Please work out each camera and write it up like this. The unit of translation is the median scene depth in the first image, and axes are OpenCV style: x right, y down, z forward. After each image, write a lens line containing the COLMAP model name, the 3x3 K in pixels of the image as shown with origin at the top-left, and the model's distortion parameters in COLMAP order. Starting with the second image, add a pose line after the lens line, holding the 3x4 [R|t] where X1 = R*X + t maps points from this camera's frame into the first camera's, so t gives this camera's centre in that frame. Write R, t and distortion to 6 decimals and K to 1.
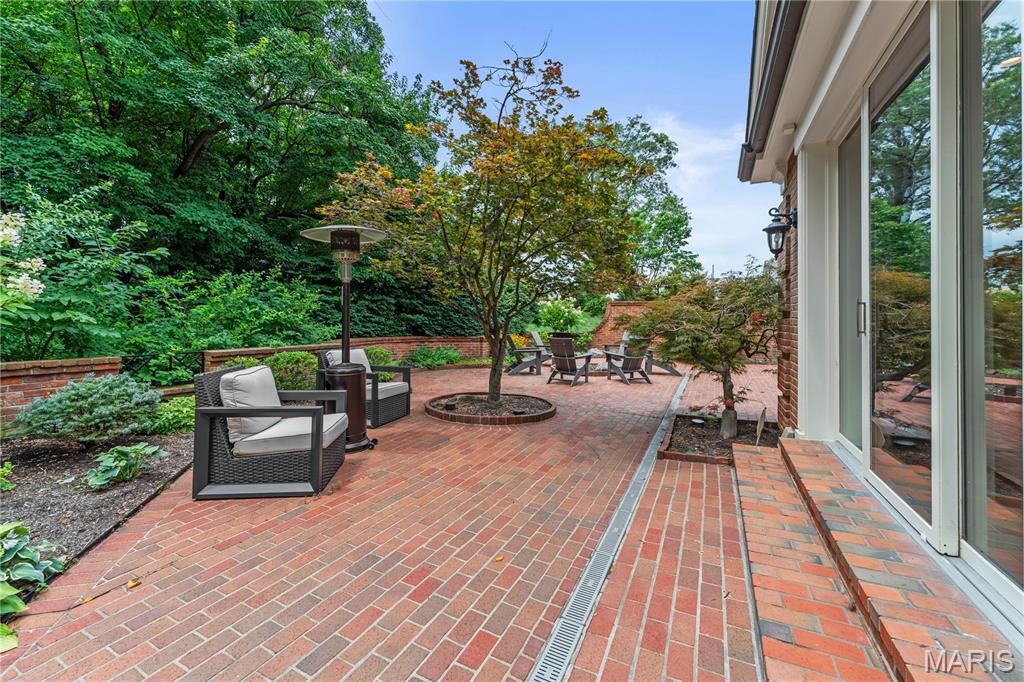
lens RADIAL K [[409.3, 0, 507.5], [0, 409.3, 331.4], [0, 0, 1]] dist [0.003479, 0.000523]
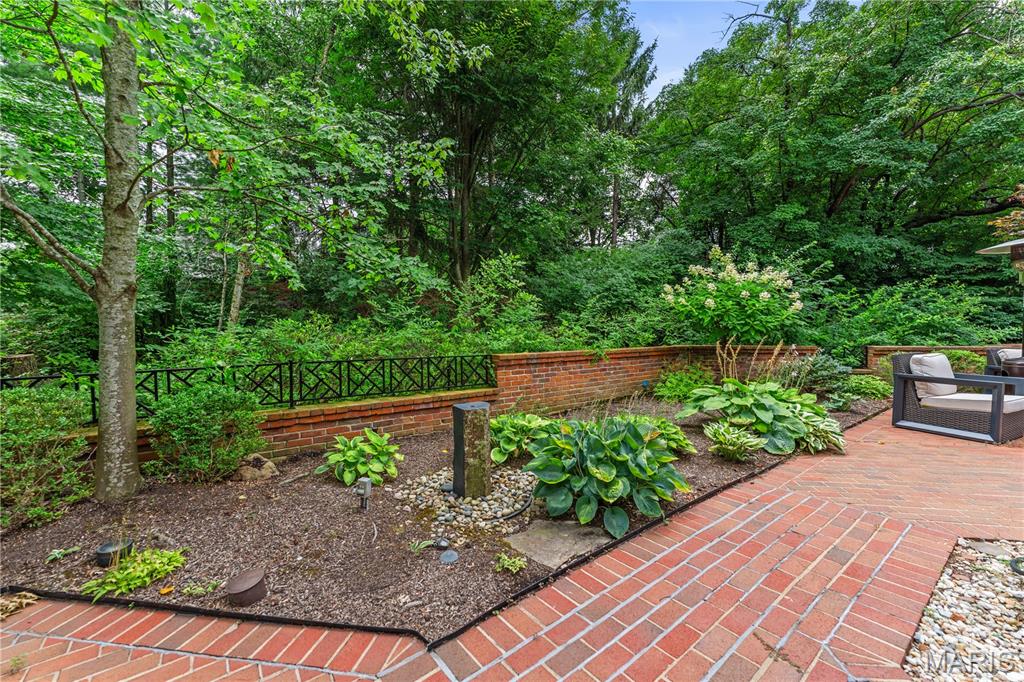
lens RADIAL K [[409.3, 0, 507.5], [0, 409.3, 331.4], [0, 0, 1]] dist [0.003479, 0.000523]
pose [[0.305455, 0.004188, -0.952197, 0.170567], [-0.022390, 0.999745, -0.002785, 0.026164], [0.951943, 0.022171, 0.305471, -0.486791]]
